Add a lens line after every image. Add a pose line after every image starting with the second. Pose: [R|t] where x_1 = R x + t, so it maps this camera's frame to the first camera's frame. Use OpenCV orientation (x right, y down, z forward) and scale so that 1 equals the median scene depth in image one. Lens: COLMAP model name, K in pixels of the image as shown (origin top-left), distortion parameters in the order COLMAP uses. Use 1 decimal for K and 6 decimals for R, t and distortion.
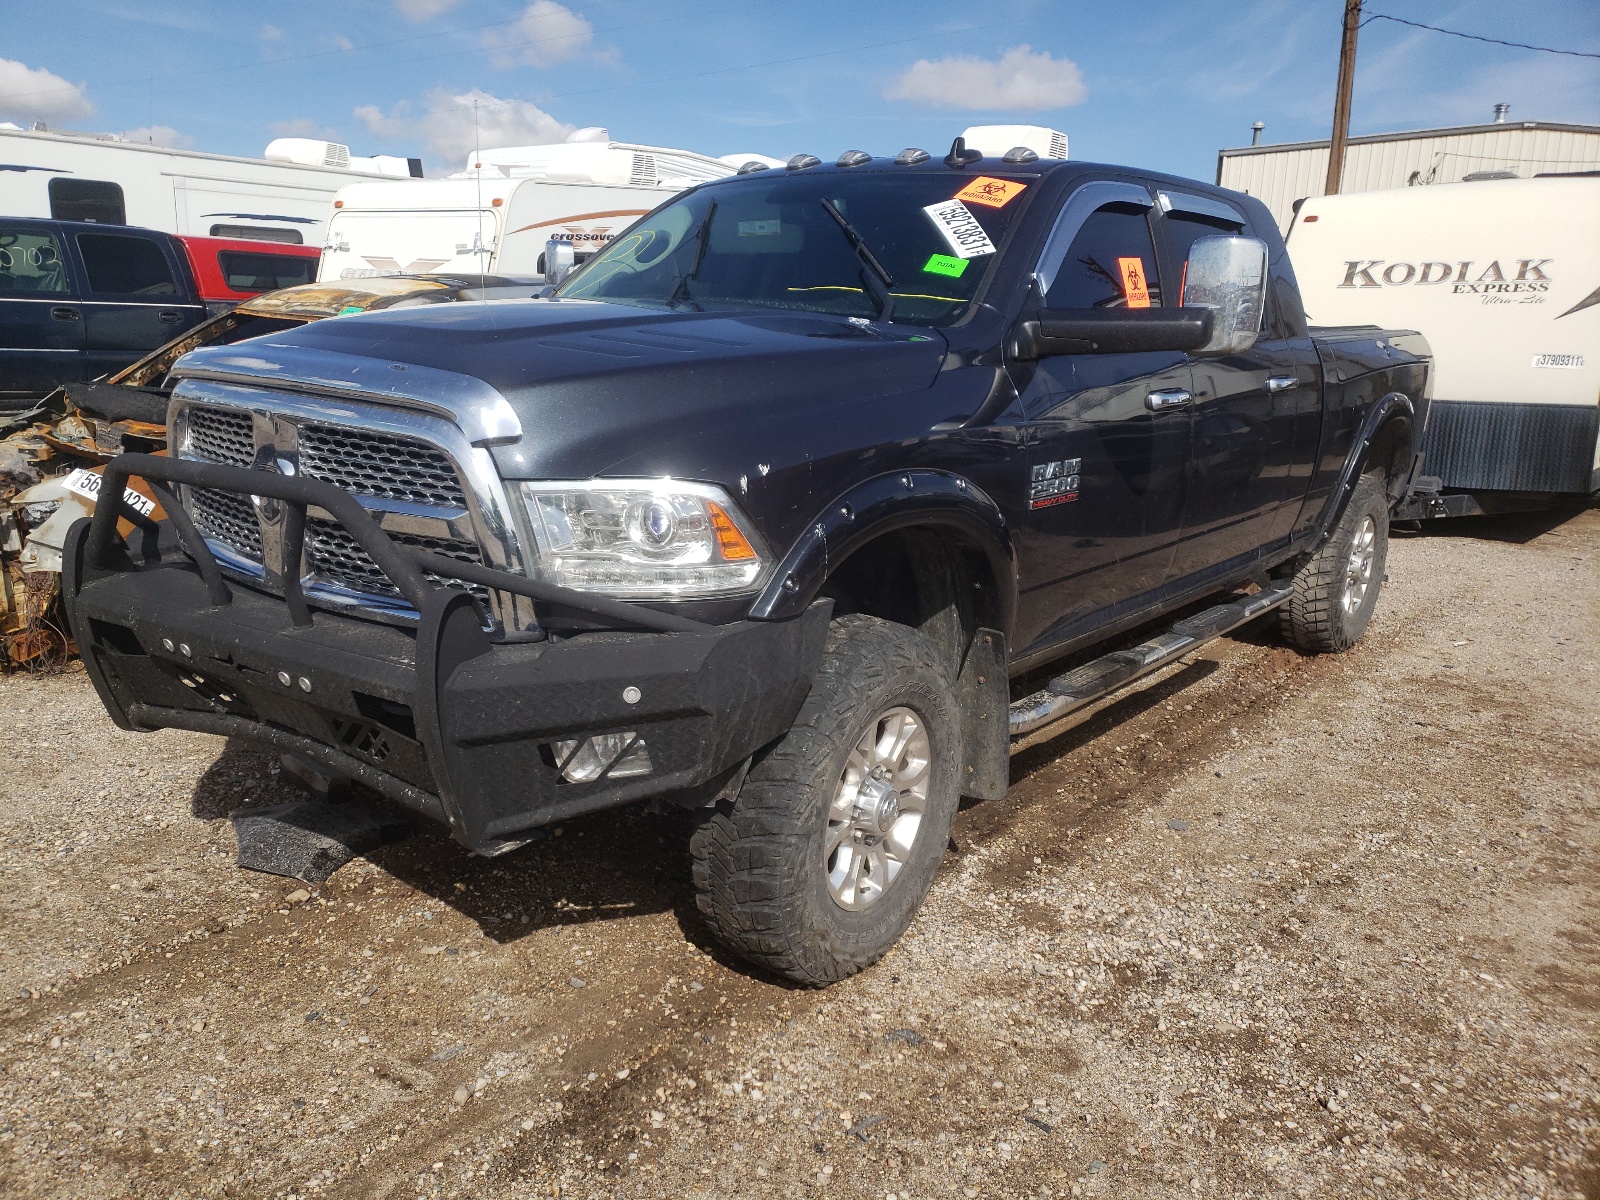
lens RADIAL K [[1239.3, 0, 754.5], [0, 1239.3, 594.4], [0, 0, 1]] dist [0.038030, -0.004133]
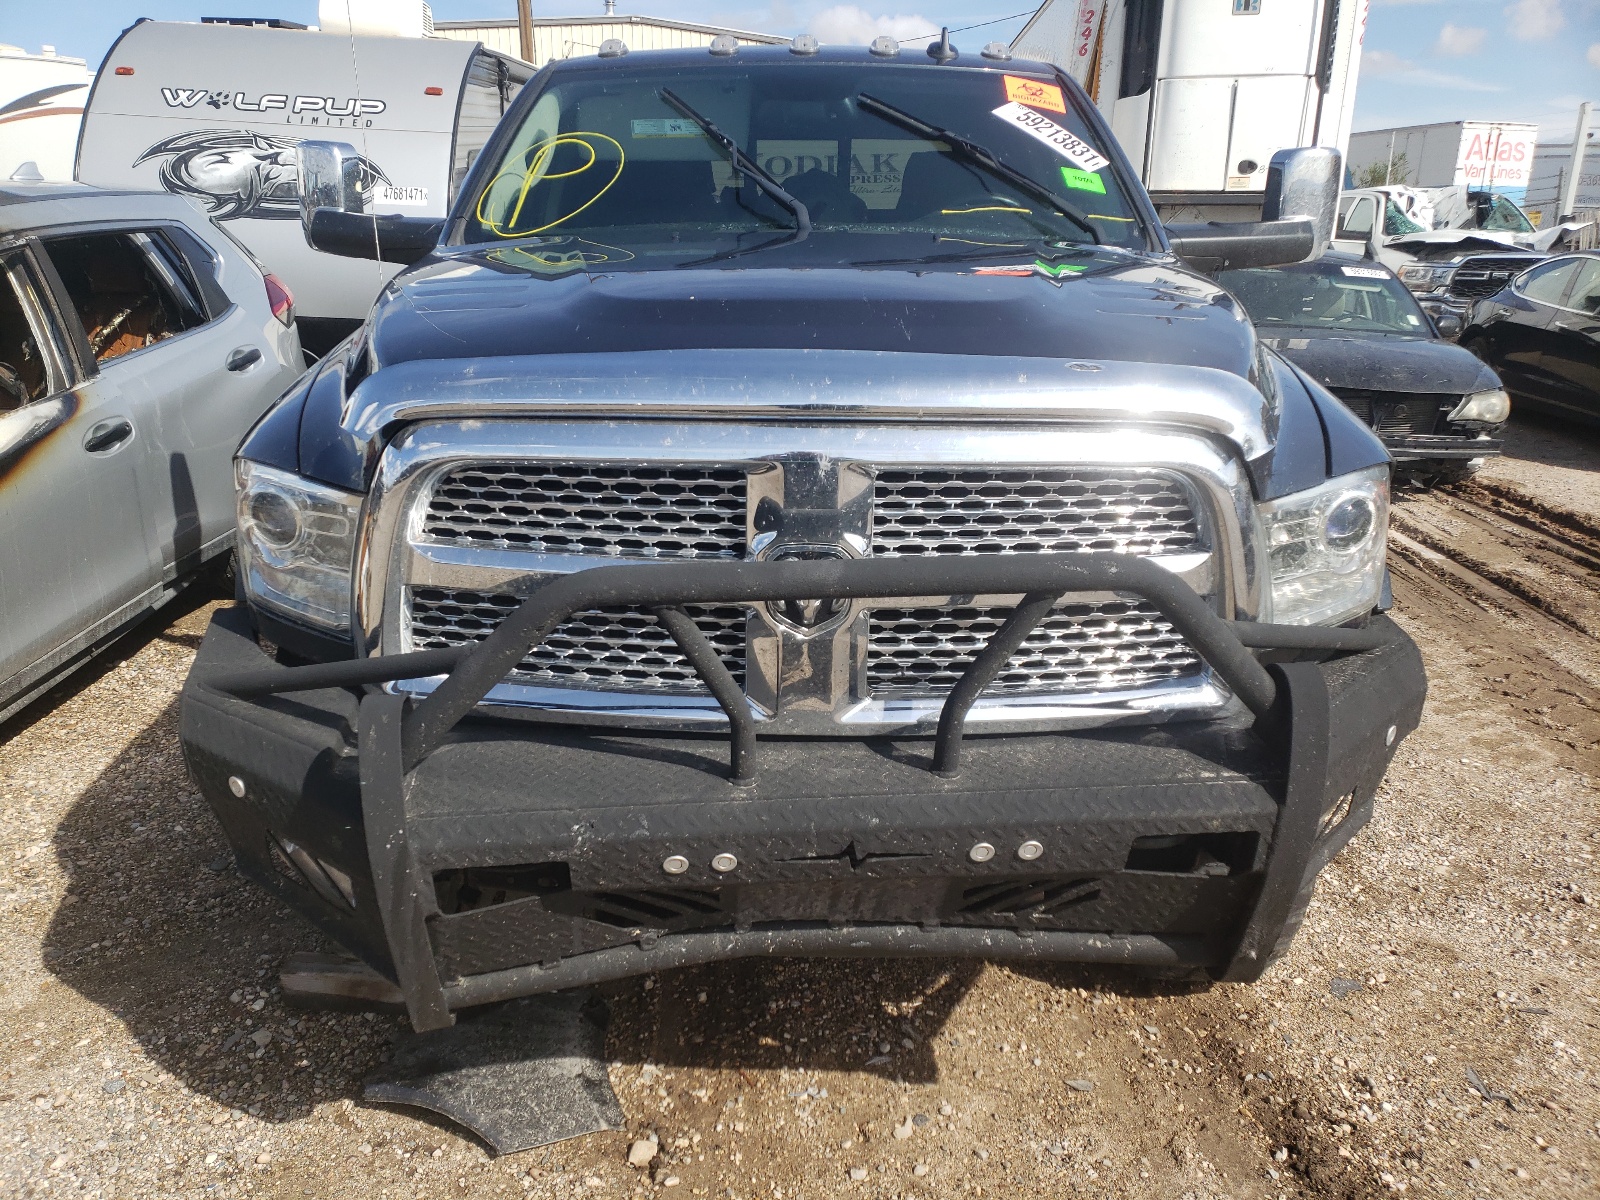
lens RADIAL K [[1228.3, 0, 770.4], [0, 1228.3, 630.8], [0, 0, 1]] dist [0.061823, -0.050817]
pose [[0.782569, -0.228205, 0.579231, -0.607875], [0.160790, 0.972916, 0.166074, -0.131558], [-0.601442, -0.036830, 0.798067, 0.404538]]
